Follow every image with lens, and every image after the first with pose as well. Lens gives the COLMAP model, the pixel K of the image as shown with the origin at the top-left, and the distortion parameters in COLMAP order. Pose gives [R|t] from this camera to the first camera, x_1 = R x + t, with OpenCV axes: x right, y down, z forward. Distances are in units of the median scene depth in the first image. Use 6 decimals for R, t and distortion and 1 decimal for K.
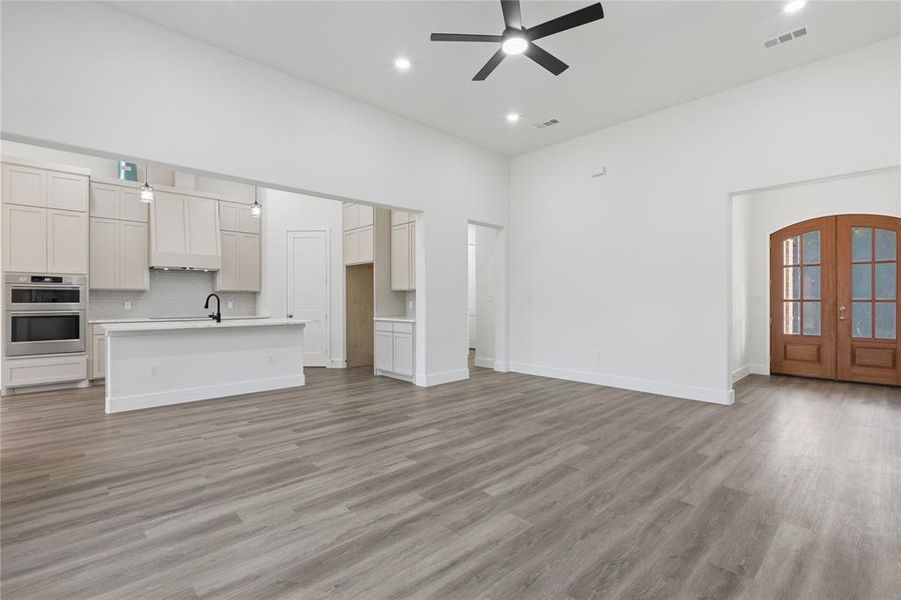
lens RADIAL K [[415.3, 0, 450.7], [0, 415.3, 299.9], [0, 0, 1]] dist [-0.002366, 0.000468]
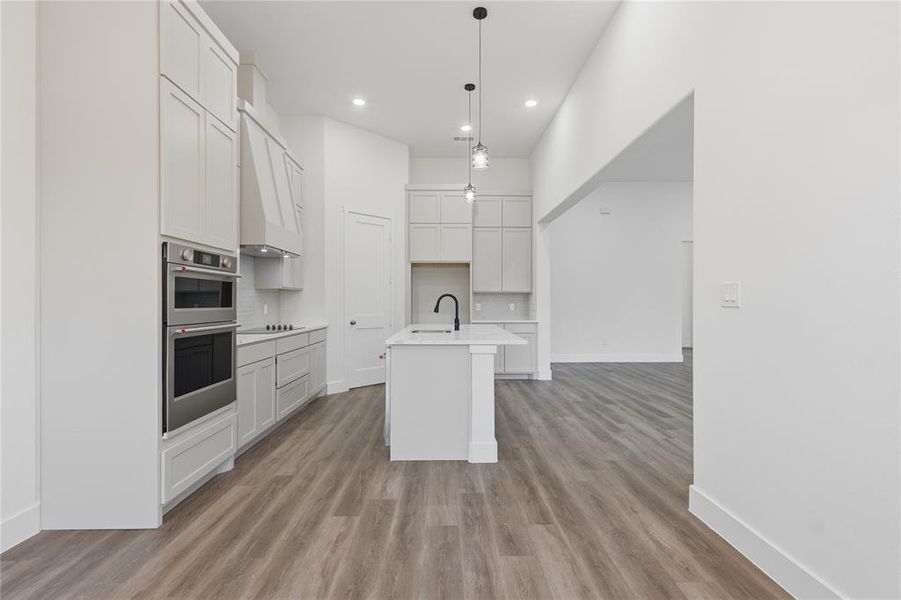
lens RADIAL K [[415.3, 0, 450.2], [0, 415.3, 300.6], [0, 0, 1]] dist [-0.002366, 0.000468]
pose [[0.677542, 0.002786, 0.735479, -1.133863], [-0.000735, 0.999995, -0.003110, 0.000008], [-0.735483, 0.001567, 0.677541, 0.467850]]
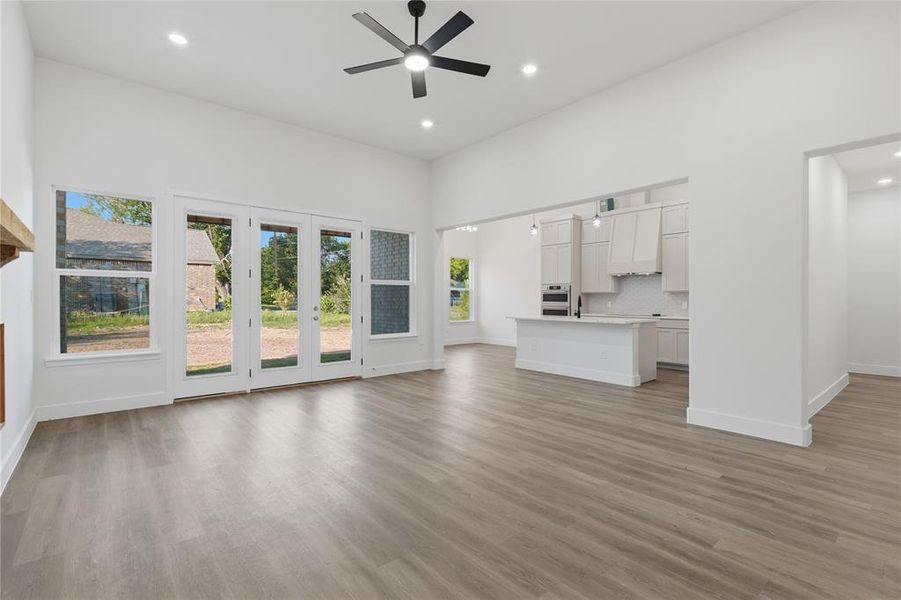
lens RADIAL K [[415.3, 0, 448.1], [0, 415.3, 299.8], [0, 0, 1]] dist [-0.002366, 0.000468]
pose [[-0.056672, 0.000518, -0.998393, 0.710318], [-0.001395, 0.999999, 0.000598, -0.001418], [0.998392, 0.001427, -0.056671, 0.666120]]
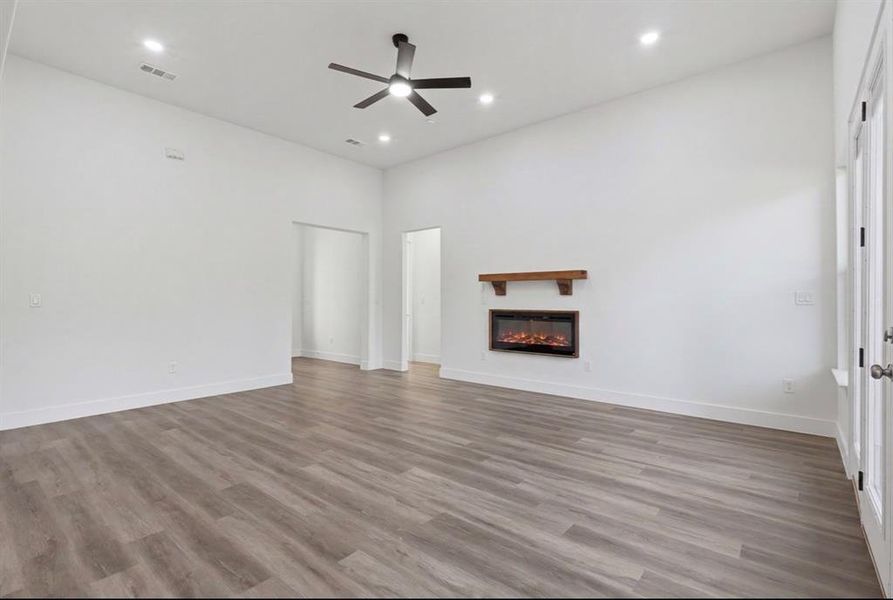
lens RADIAL K [[416.8, 0, 445.3], [0, 416.8, 295.2], [0, 0, 1]] dist [-0.001988, 0.000760]
pose [[-0.114176, 0.017665, 0.993303, -0.608154], [0.002131, 0.999844, -0.017536, 0.000508], [-0.993458, 0.000114, -0.114196, 0.588736]]
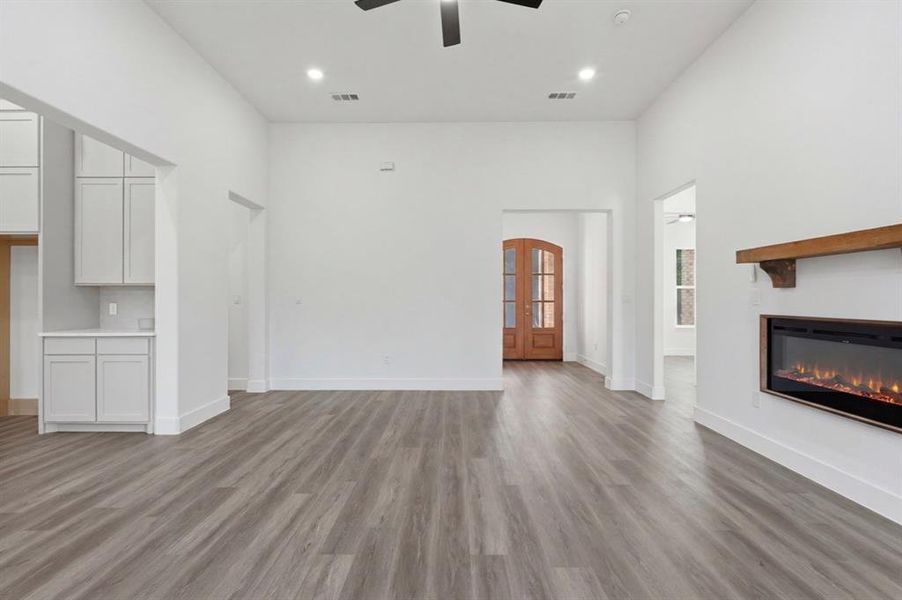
lens RADIAL K [[415.7, 0, 450.0], [0, 415.7, 299.5], [0, 0, 1]] dist [-0.002366, 0.000468]
pose [[0.694107, 0.002152, 0.719869, -0.248334], [-0.000193, 0.999996, -0.002803, -0.000584], [-0.719872, 0.001807, 0.694104, 0.253328]]
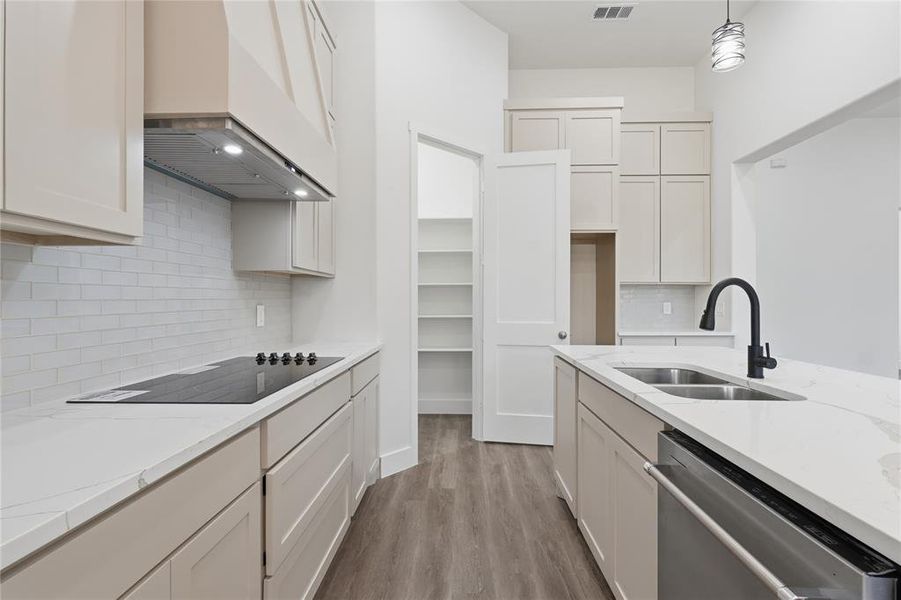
lens RADIAL K [[415.3, 0, 450.9], [0, 415.3, 297.0], [0, 0, 1]] dist [-0.002366, 0.000468]
pose [[0.712849, 0.005300, 0.701297, -0.902860], [-0.001219, 0.999979, -0.006318, -0.000289], [-0.701316, 0.003649, 0.712841, 0.929081]]
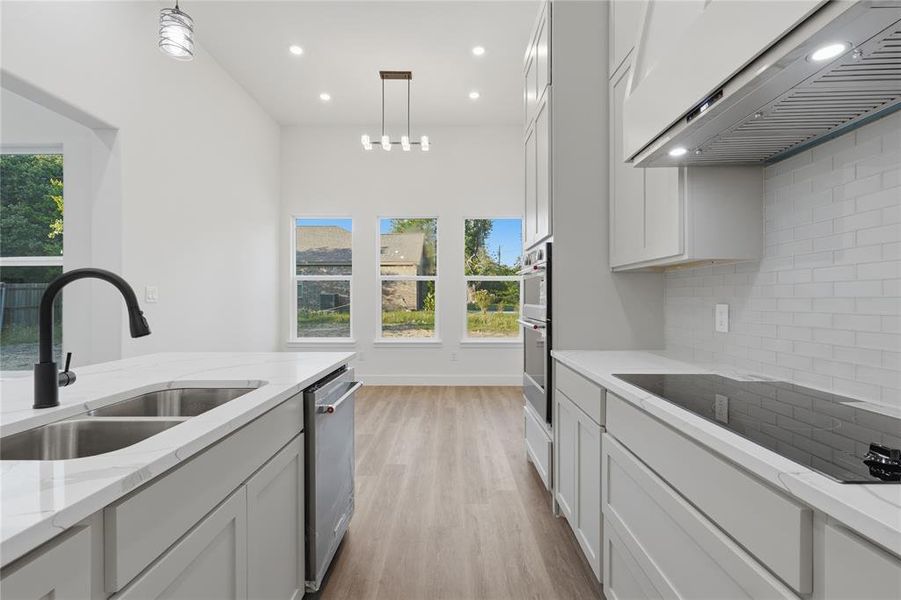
lens RADIAL K [[415.3, 0, 450.6], [0, 415.3, 298.1], [0, 0, 1]] dist [-0.002366, 0.000468]
pose [[-0.688651, -0.000115, -0.725093, -0.540796], [0.002410, 0.999994, -0.002447, 0.000409], [0.725089, -0.003433, -0.688647, 1.271158]]
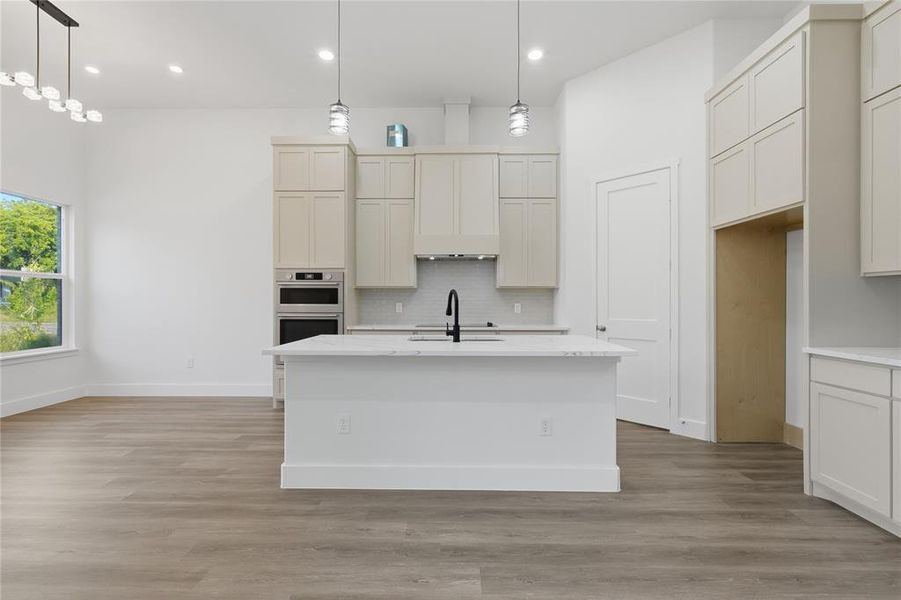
lens RADIAL K [[415.3, 0, 449.5], [0, 415.3, 302.0], [0, 0, 1]] dist [-0.002366, 0.000468]
pose [[0.715725, 0.003719, -0.698372, -0.184877], [-0.001213, 0.999991, 0.004083, -0.000773], [0.698381, -0.002075, 0.715723, 0.597209]]
